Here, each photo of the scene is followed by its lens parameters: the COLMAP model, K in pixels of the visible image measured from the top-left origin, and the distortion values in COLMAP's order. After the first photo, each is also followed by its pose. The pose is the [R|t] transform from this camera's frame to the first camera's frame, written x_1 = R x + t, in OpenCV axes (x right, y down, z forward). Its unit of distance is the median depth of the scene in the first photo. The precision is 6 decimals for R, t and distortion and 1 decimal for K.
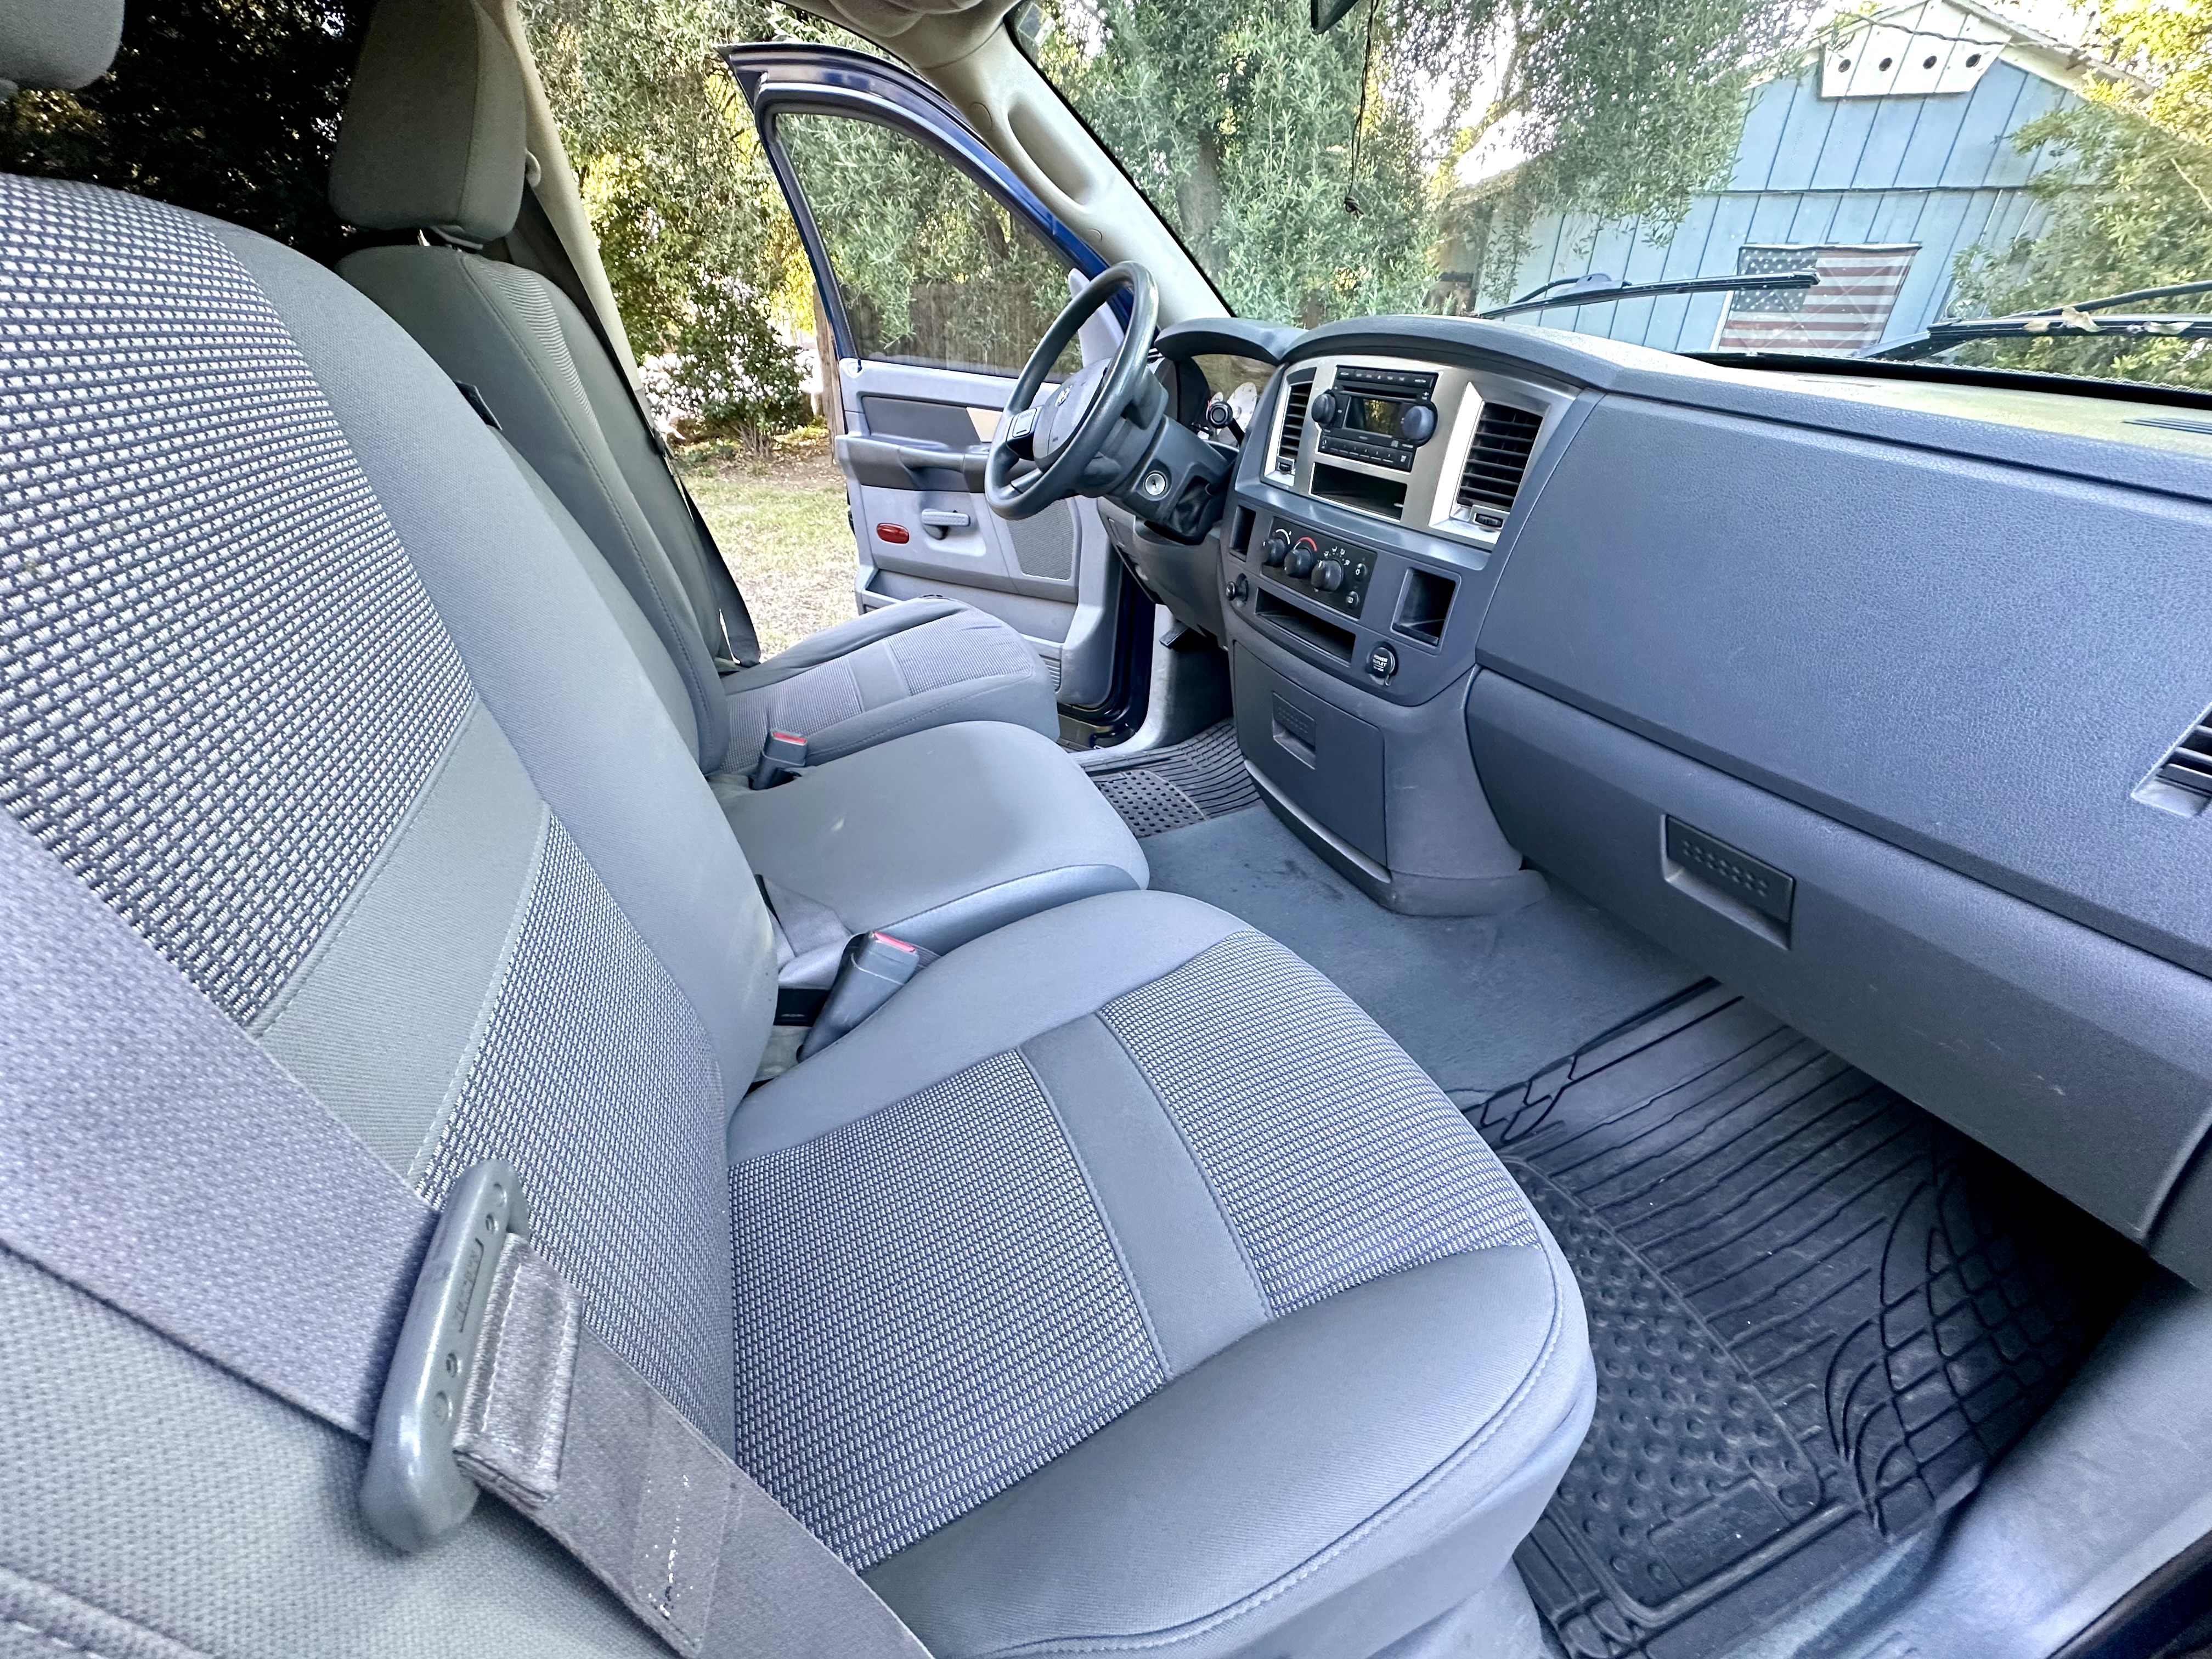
lens RADIAL K [[882.4, 0, 1102.9], [0, 882.4, 828.5], [0, 0, 1]] dist [-0.002221, 0.000080]
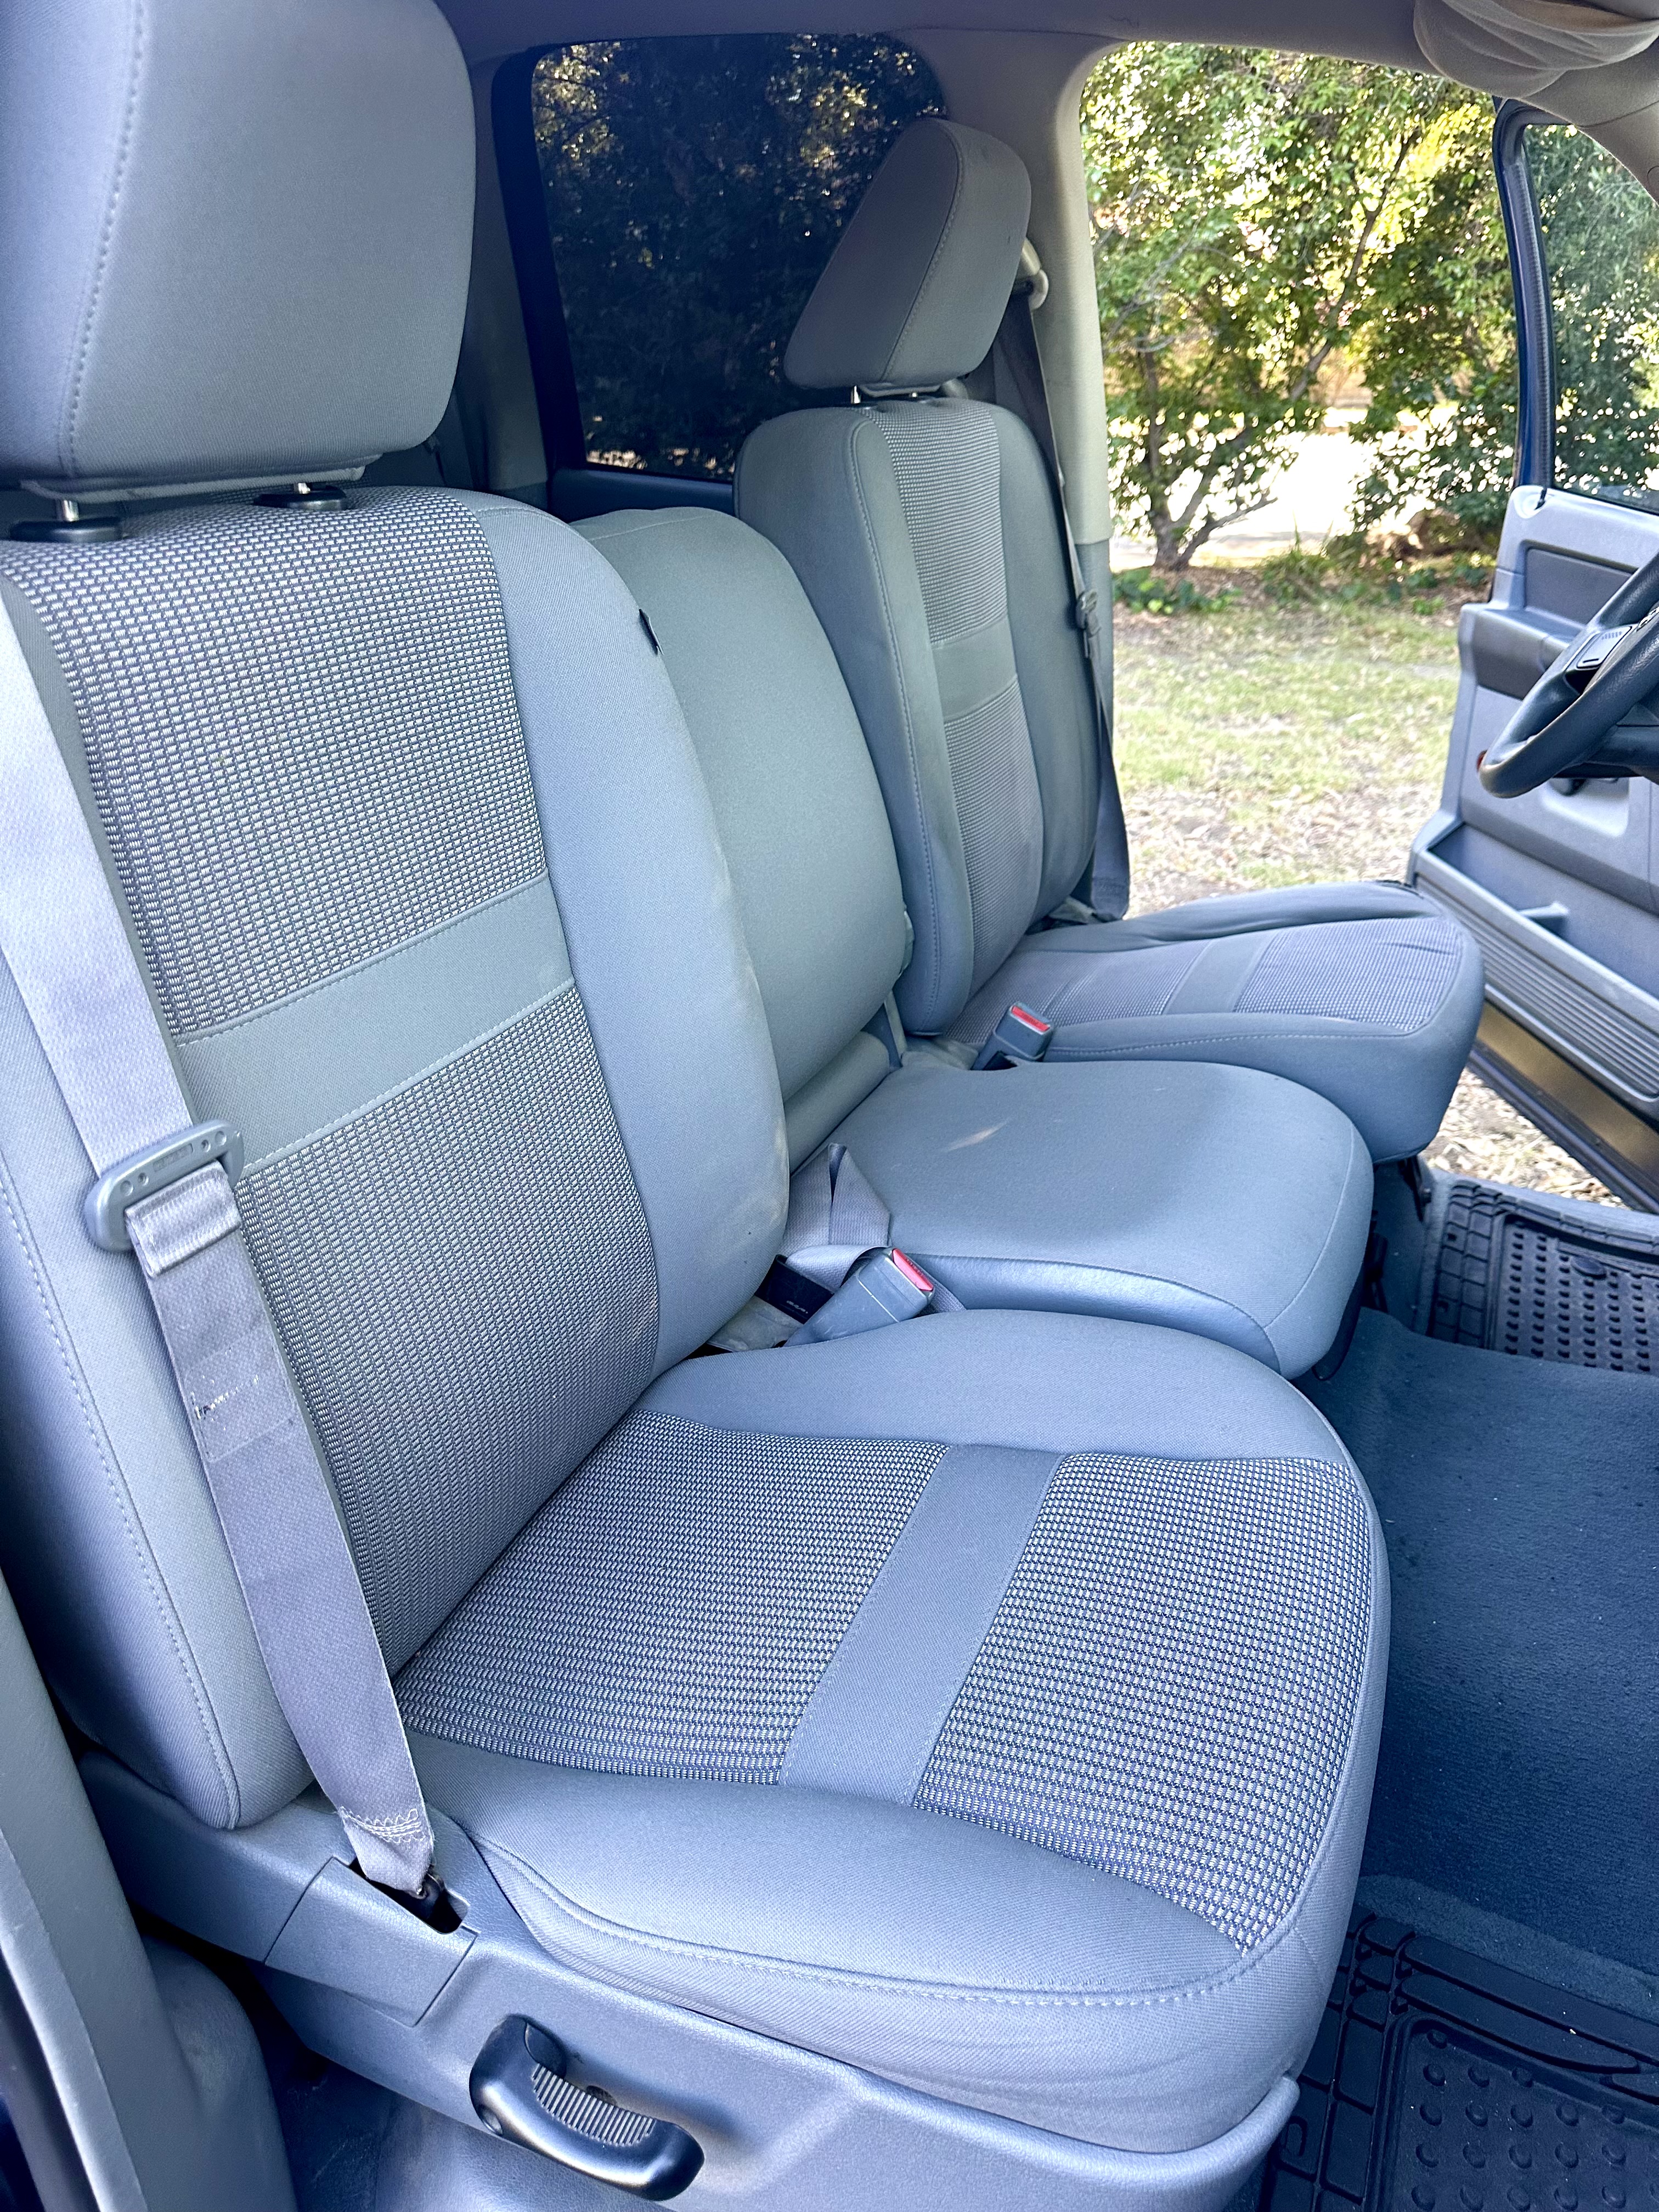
lens RADIAL K [[1575.3, 0, 829.7], [0, 1575.3, 1111.1], [0, 0, 1]] dist [0.013809, -0.022072]
pose [[0.715363, 0.312233, -0.625113, 0.287420], [-0.355915, 0.932682, 0.058559, -0.034914], [0.601315, 0.180596, 0.778335, -0.099992]]
